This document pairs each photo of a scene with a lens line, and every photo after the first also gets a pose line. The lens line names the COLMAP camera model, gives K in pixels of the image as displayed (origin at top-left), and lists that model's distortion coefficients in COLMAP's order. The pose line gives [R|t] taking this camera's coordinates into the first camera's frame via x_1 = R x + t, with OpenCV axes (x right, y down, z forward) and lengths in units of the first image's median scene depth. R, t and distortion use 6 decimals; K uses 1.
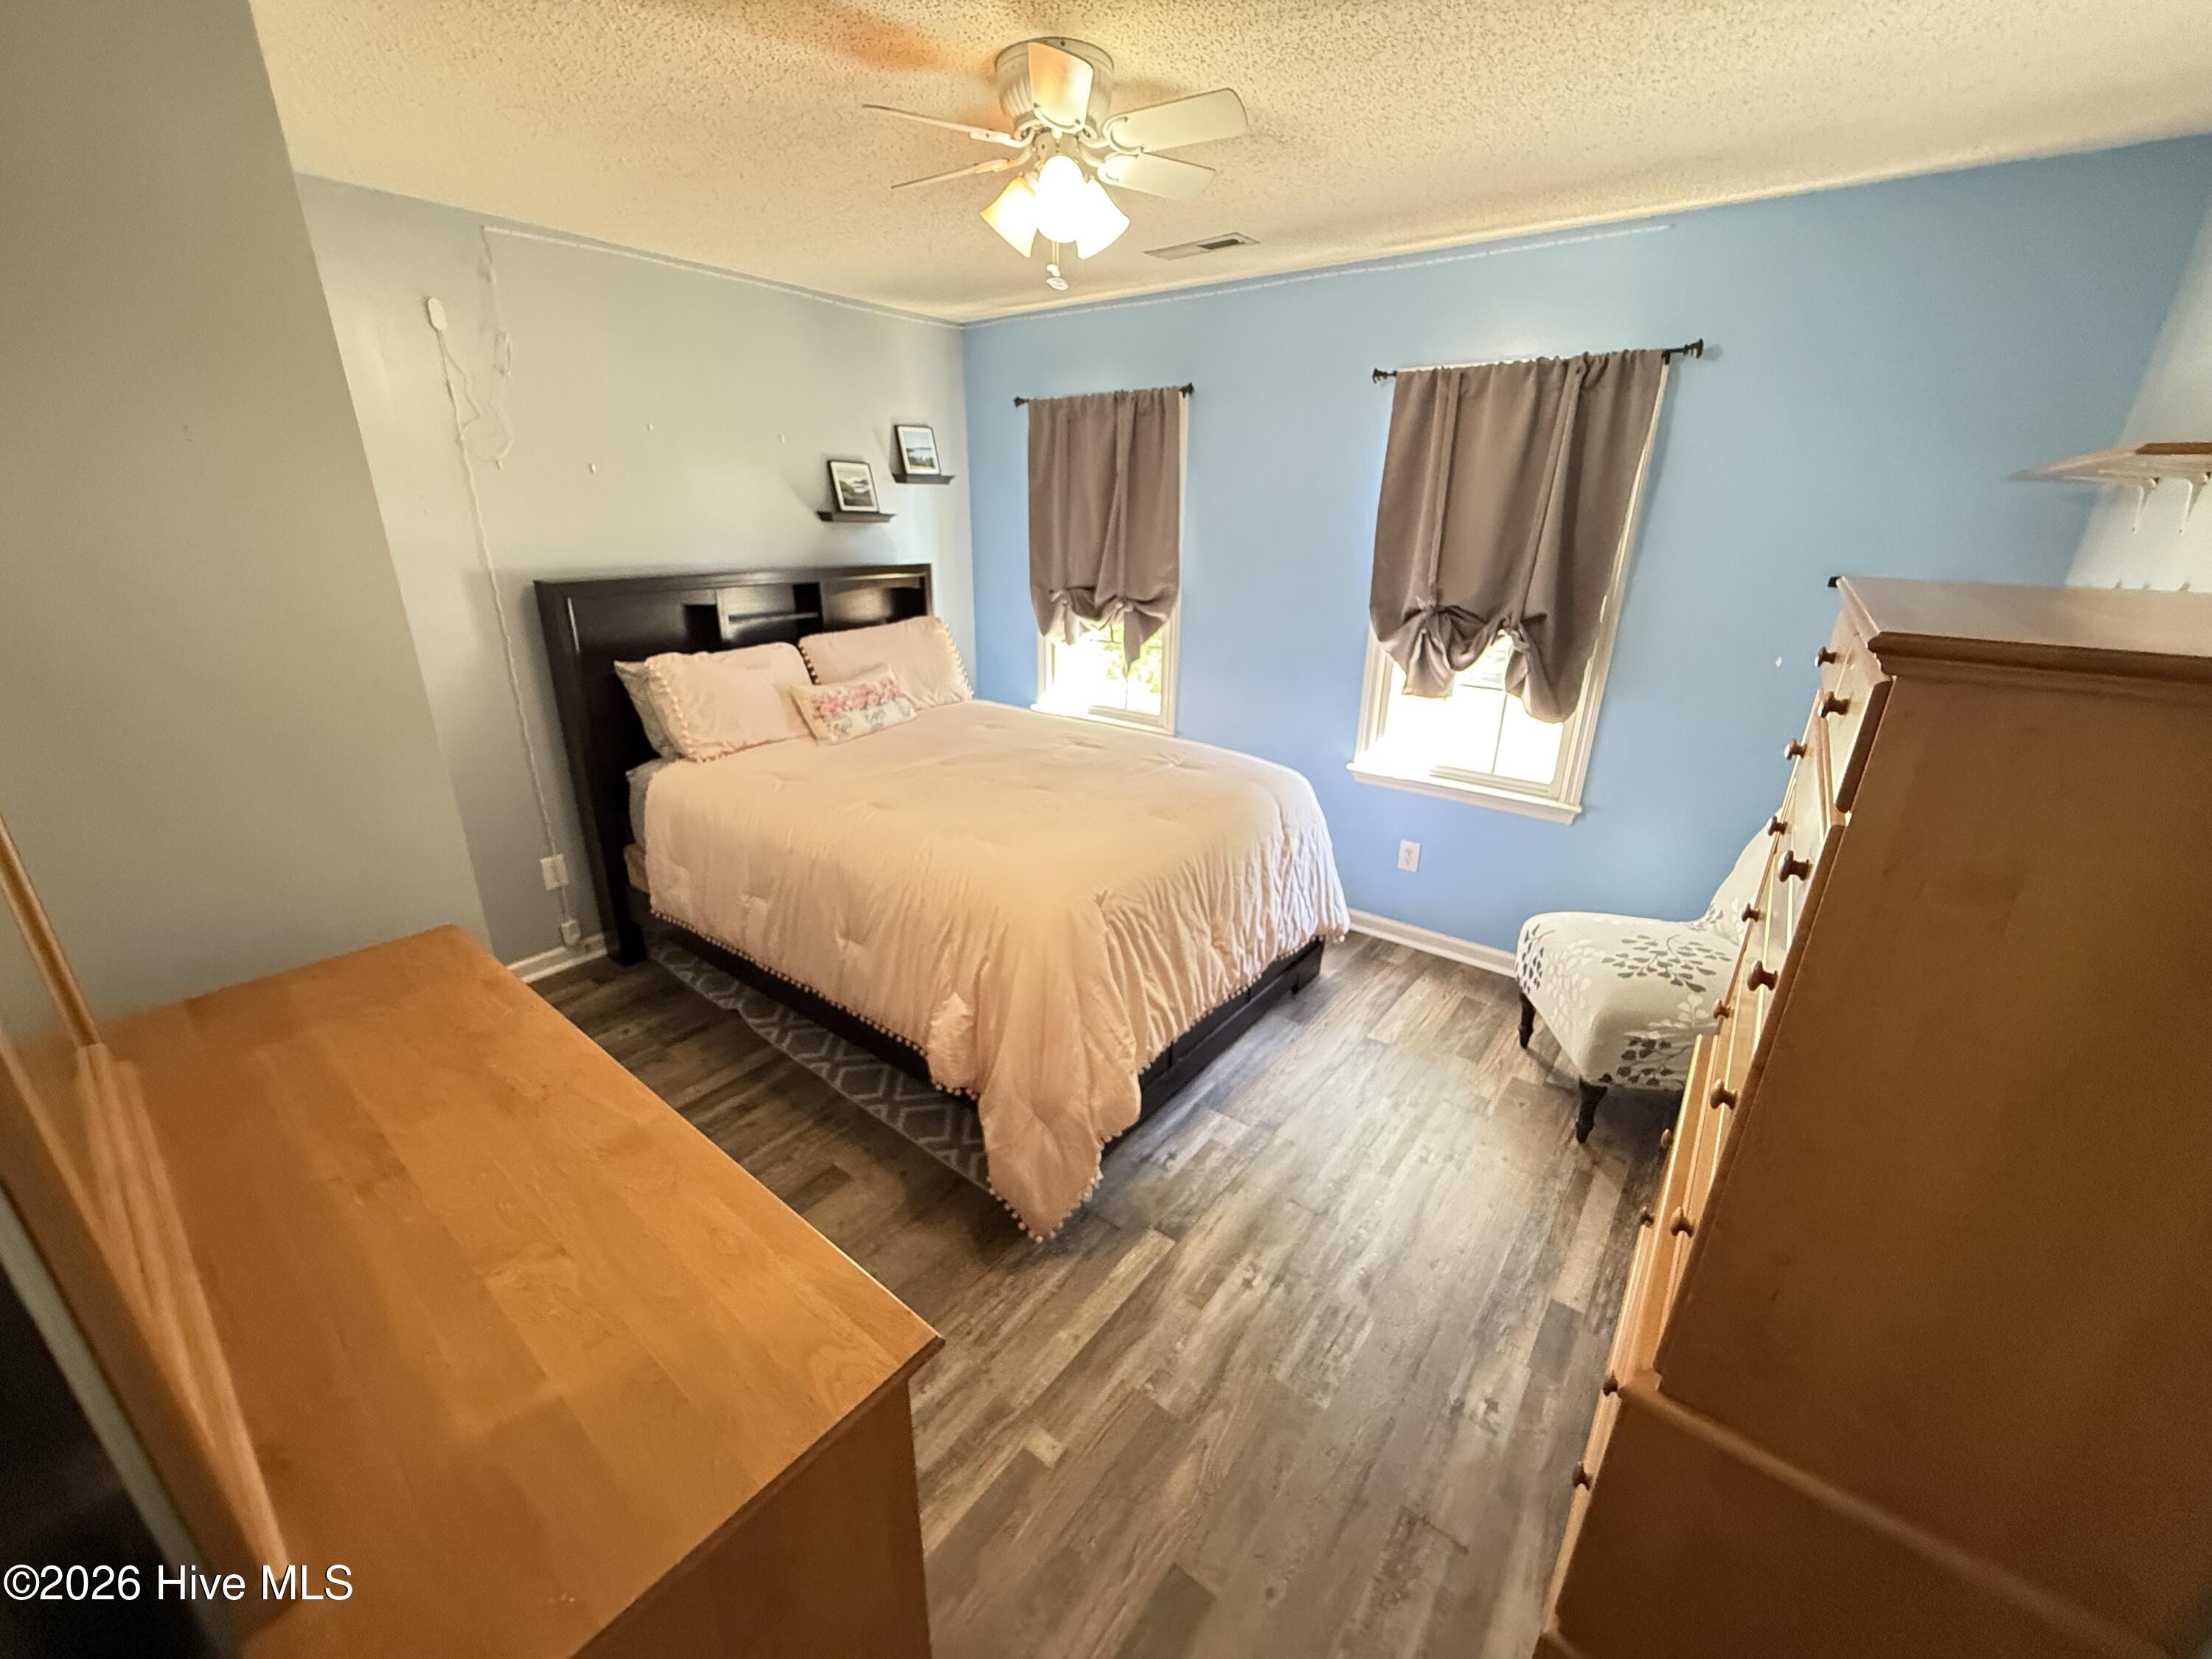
lens RADIAL K [[876.8, 0, 1102.9], [0, 876.8, 829.2], [0, 0, 1]] dist [0.000134, -0.000144]
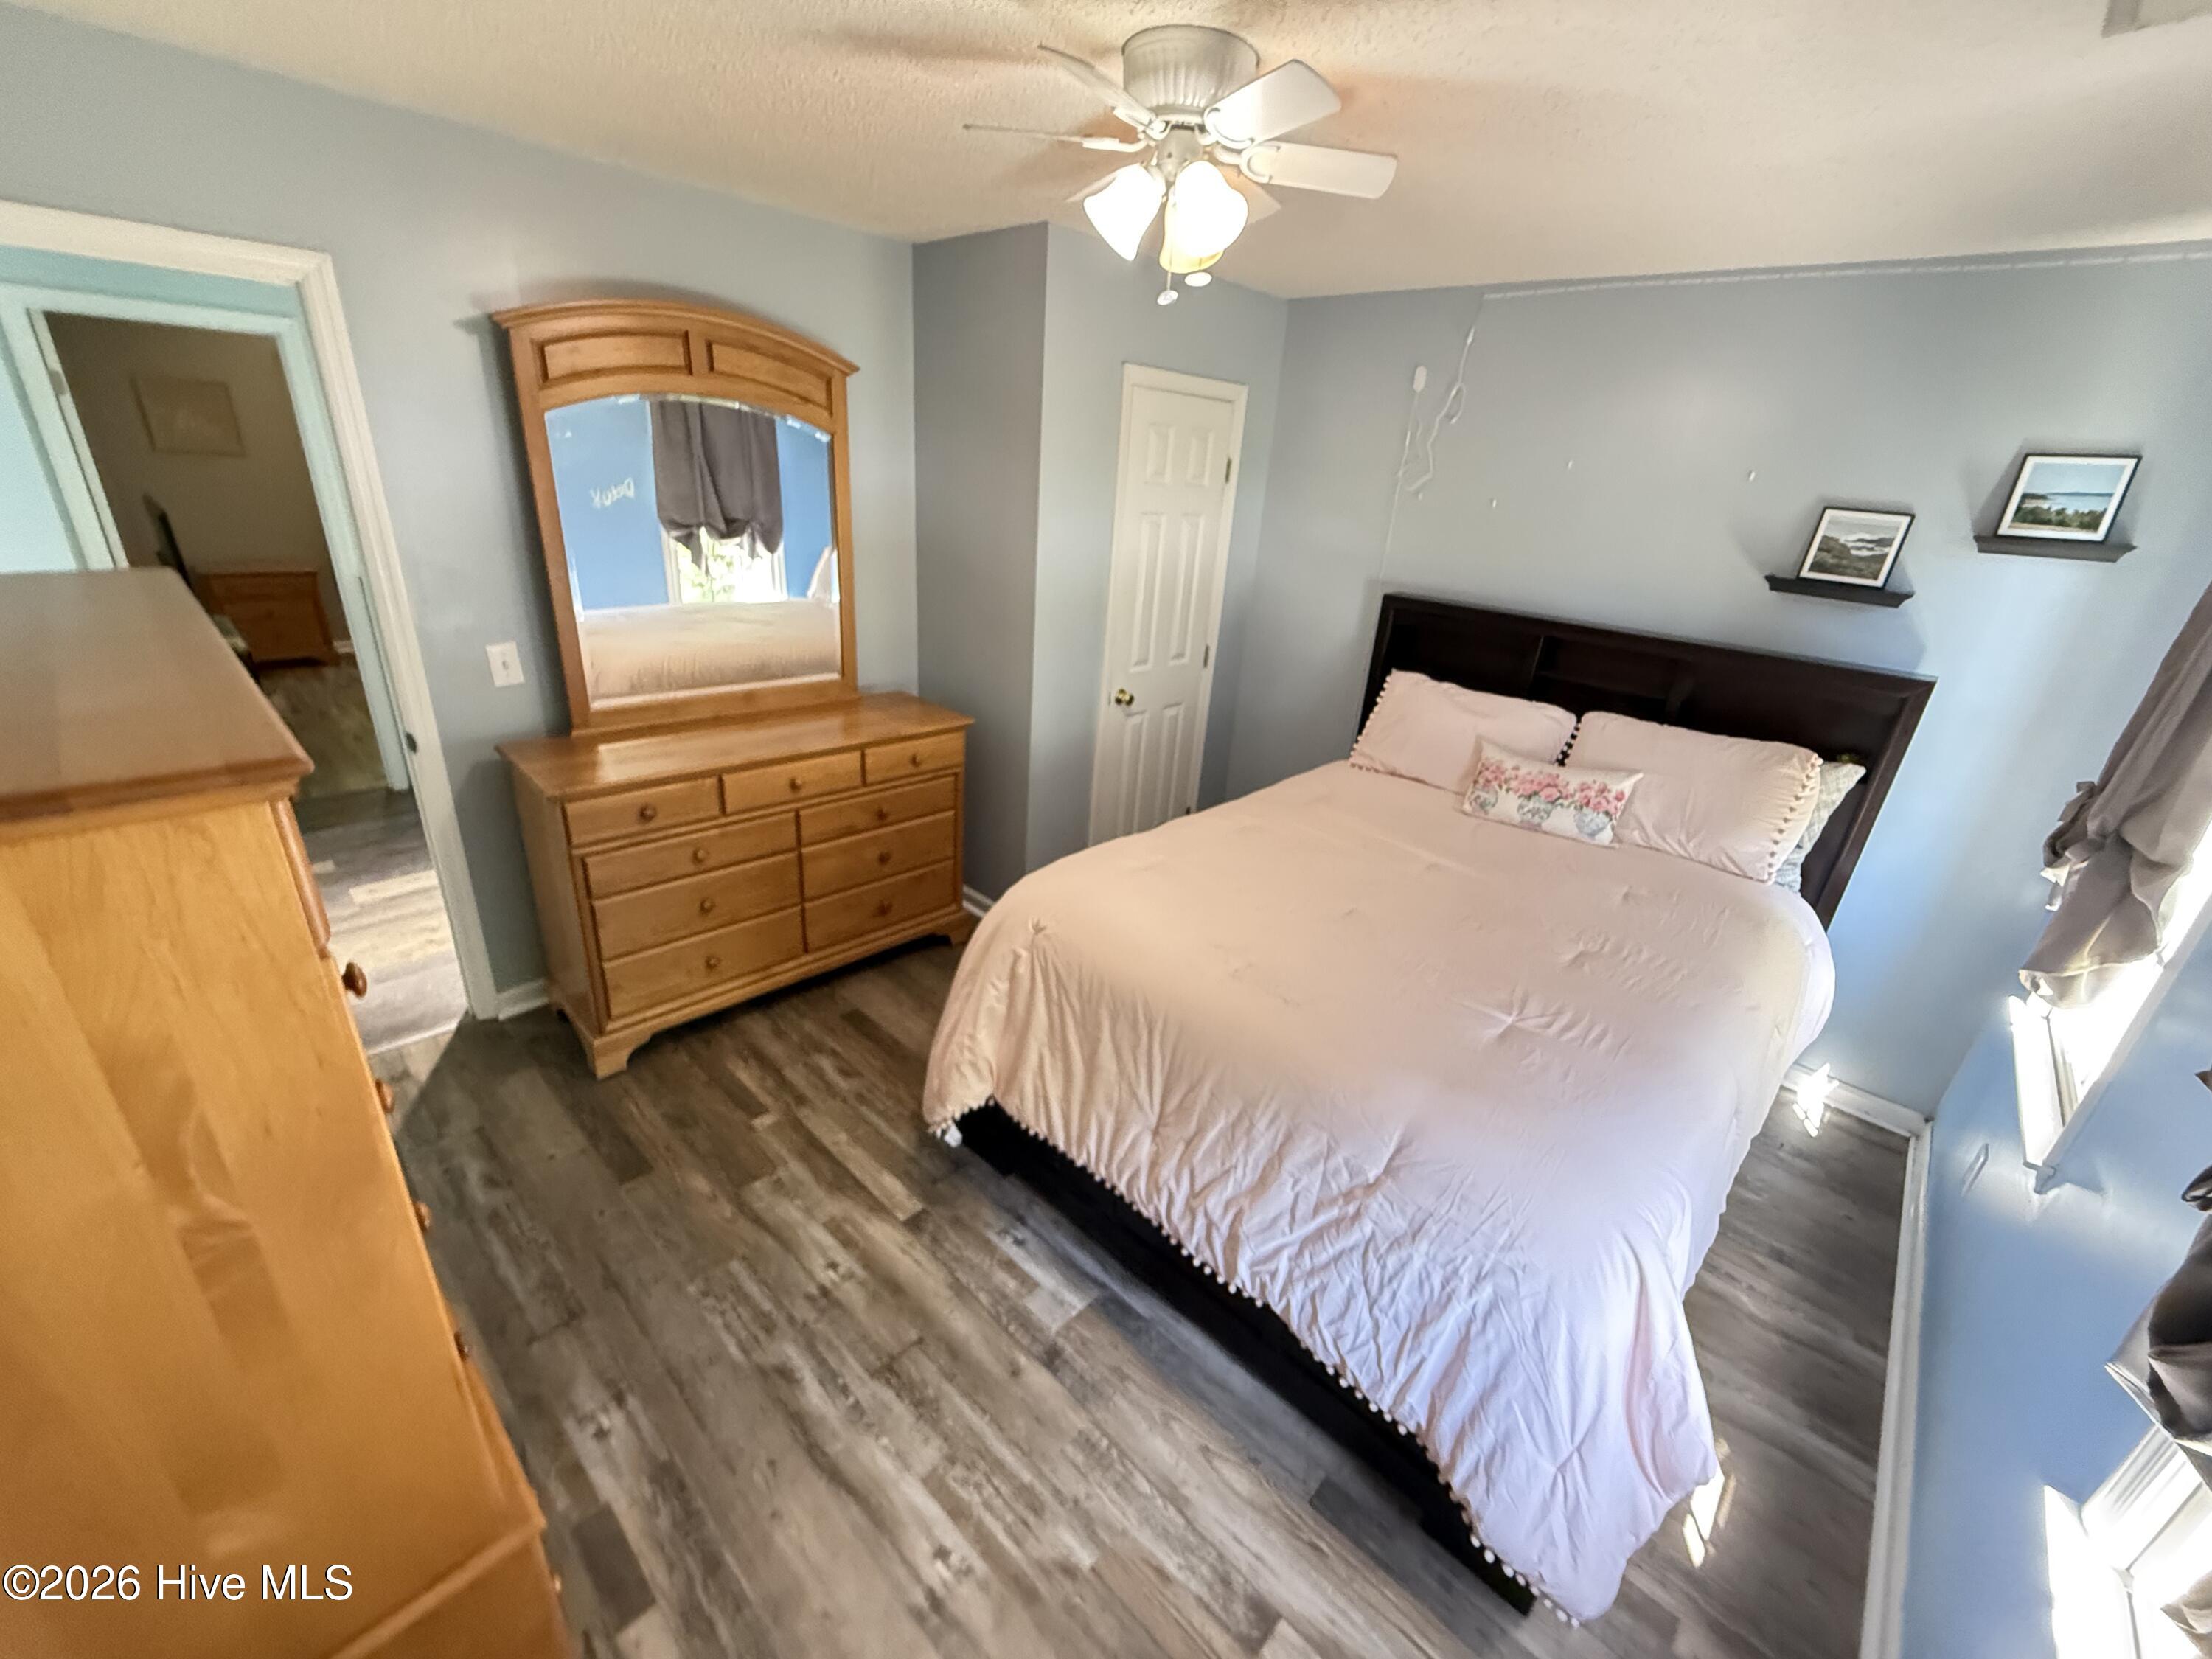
lens RADIAL K [[876.8, 0, 1102.9], [0, 876.8, 829.2], [0, 0, 1]] dist [0.000134, -0.000144]
pose [[-0.096300, 0.367539, -0.925009, 0.884813], [-0.411441, 0.831516, 0.373225, -0.421774], [0.906335, 0.416528, 0.071146, 0.978647]]
